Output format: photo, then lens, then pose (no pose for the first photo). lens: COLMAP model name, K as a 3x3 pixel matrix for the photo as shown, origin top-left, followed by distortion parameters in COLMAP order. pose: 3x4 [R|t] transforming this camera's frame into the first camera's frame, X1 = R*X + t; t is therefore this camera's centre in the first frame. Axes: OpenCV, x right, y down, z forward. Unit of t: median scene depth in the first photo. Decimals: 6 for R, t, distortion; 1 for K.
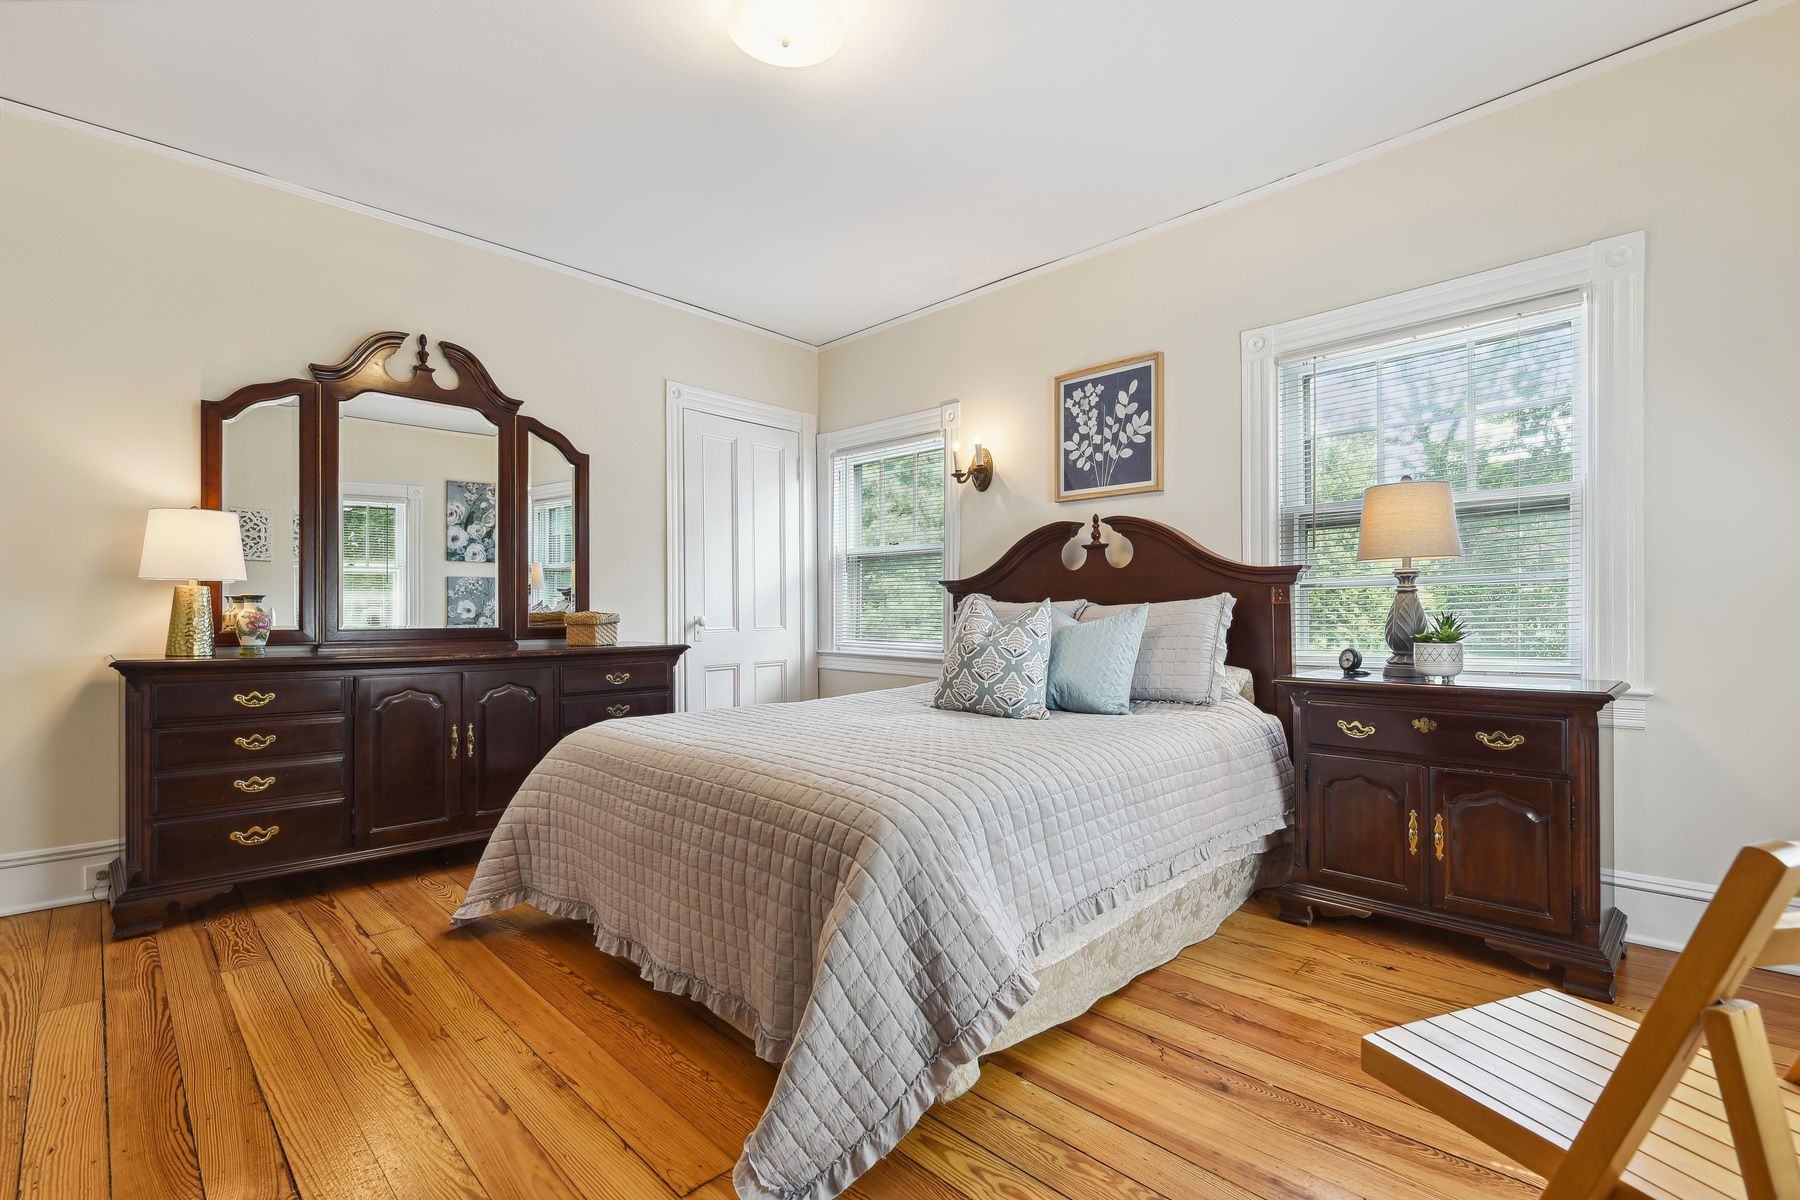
lens RADIAL K [[789.8, 0, 892.5], [0, 789.8, 606.7], [0, 0, 1]] dist [0.002302, -0.003218]
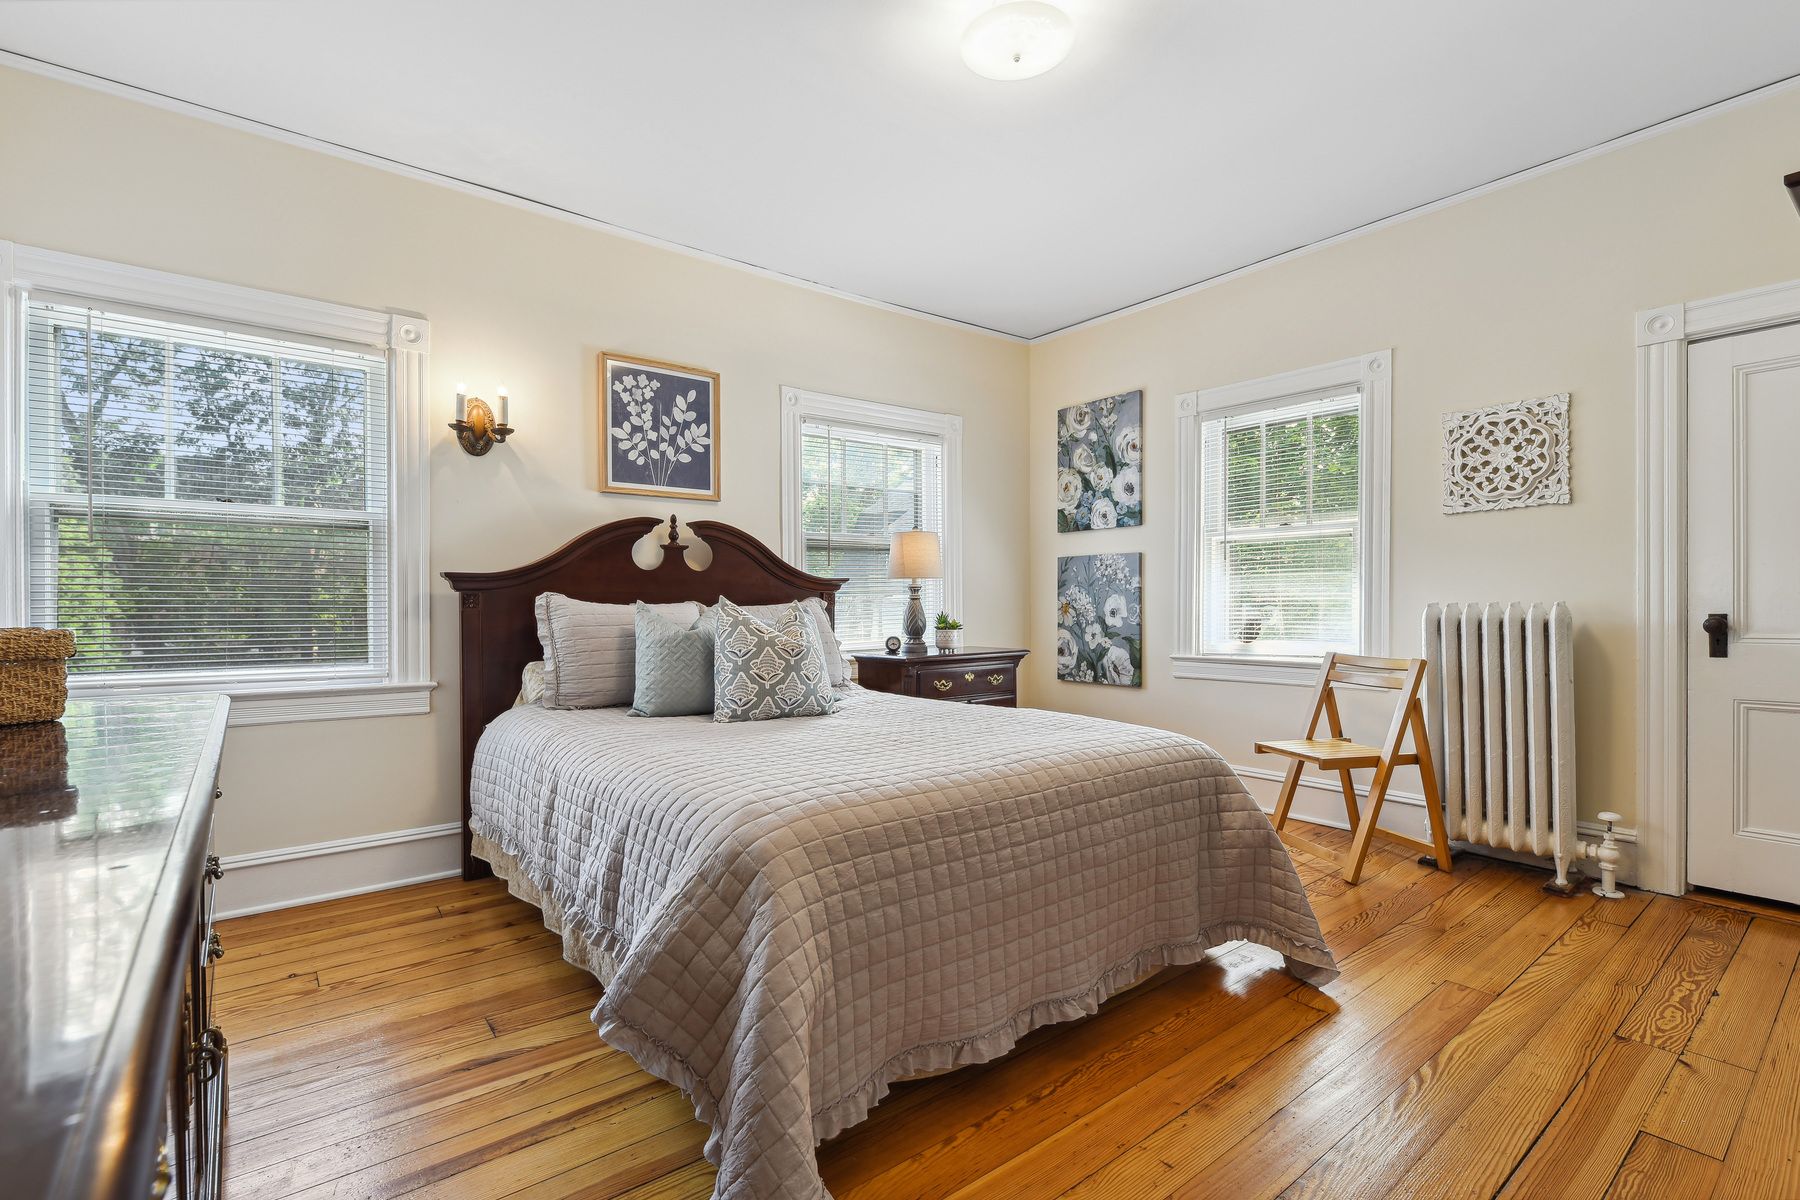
lens RADIAL K [[789.8, 0, 892.6], [0, 789.8, 605.1], [0, 0, 1]] dist [0.002302, -0.003218]
pose [[0.143686, 0.004608, 0.989613, -0.666989], [0.001000, 0.999988, -0.004802, 0.000883], [-0.989623, 0.001679, 0.143679, 0.579096]]
